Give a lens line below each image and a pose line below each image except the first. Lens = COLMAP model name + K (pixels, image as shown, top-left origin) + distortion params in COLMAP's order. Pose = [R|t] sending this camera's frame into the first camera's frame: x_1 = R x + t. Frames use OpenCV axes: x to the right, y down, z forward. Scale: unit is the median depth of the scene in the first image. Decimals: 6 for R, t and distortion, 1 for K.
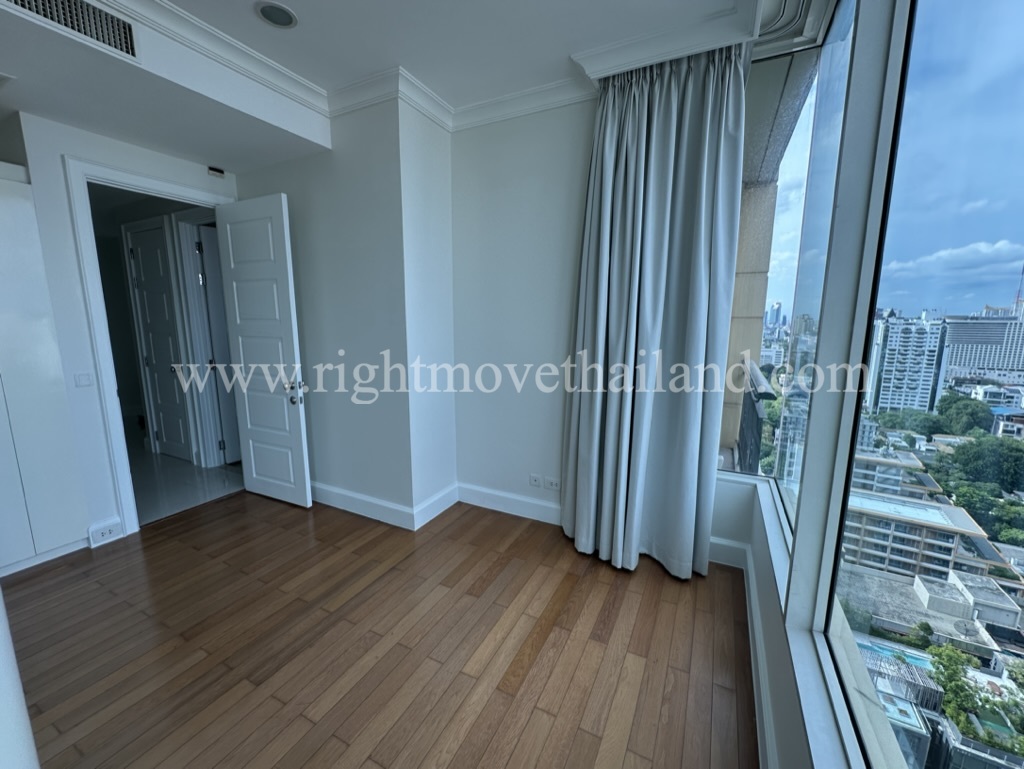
lens RADIAL K [[409.6, 0, 511.3], [0, 409.6, 389.3], [0, 0, 1]] dist [-0.001274, -0.000021]
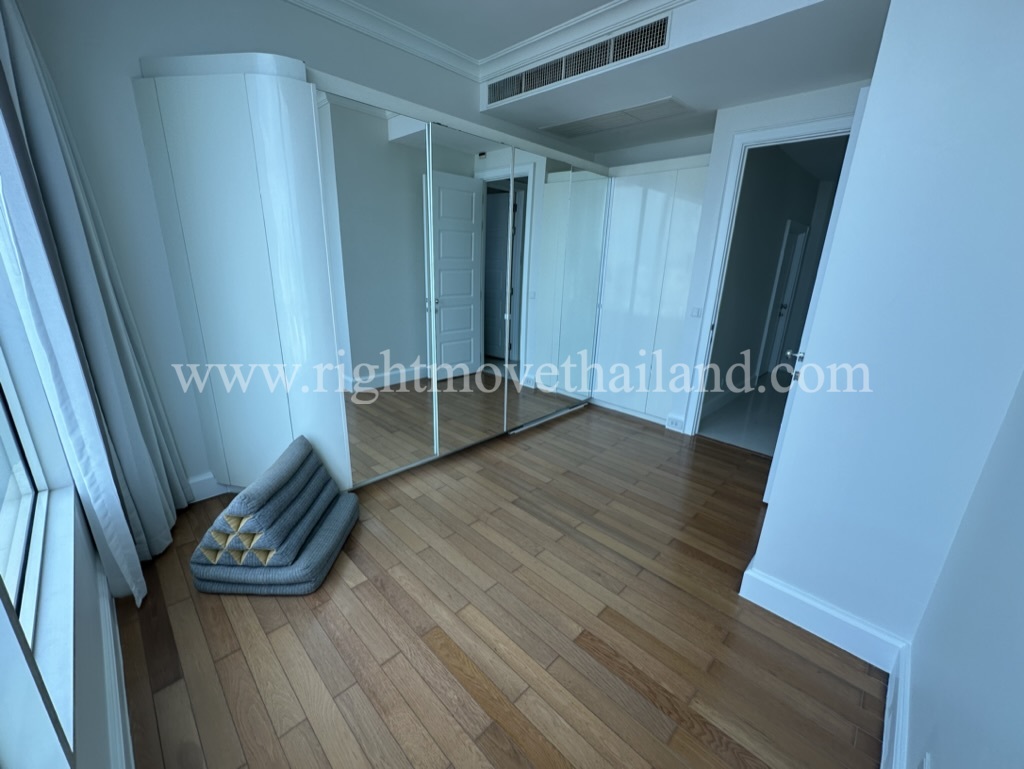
lens RADIAL K [[409.6, 0, 506.7], [0, 409.6, 383.9], [0, 0, 1]] dist [-0.001274, -0.000021]
pose [[-0.305495, 0.265662, -0.914383, 0.496690], [-0.199008, 0.921270, 0.334152, -0.145852], [0.931165, 0.284051, -0.228575, 0.885914]]
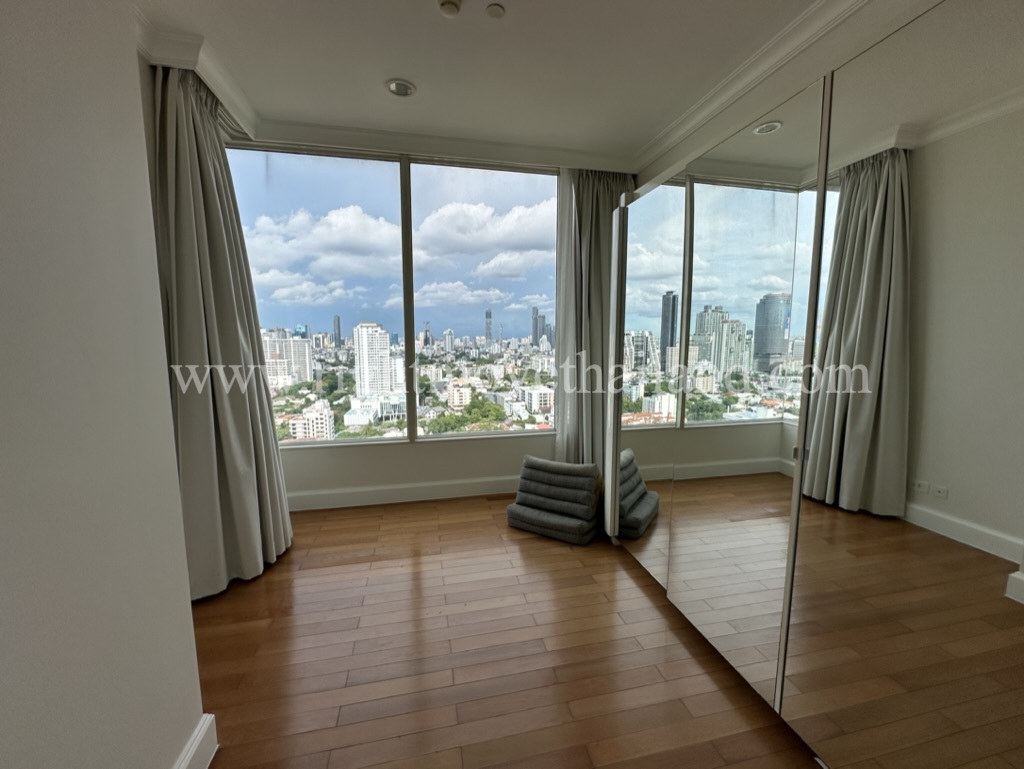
lens RADIAL K [[409.6, 0, 508.7], [0, 409.6, 373.5], [0, 0, 1]] dist [-0.001274, -0.000021]
pose [[-0.630581, -0.072561, 0.772724, -1.029560], [0.141098, 0.968311, 0.206070, -0.191120], [-0.763190, 0.238973, -0.600360, 1.159906]]
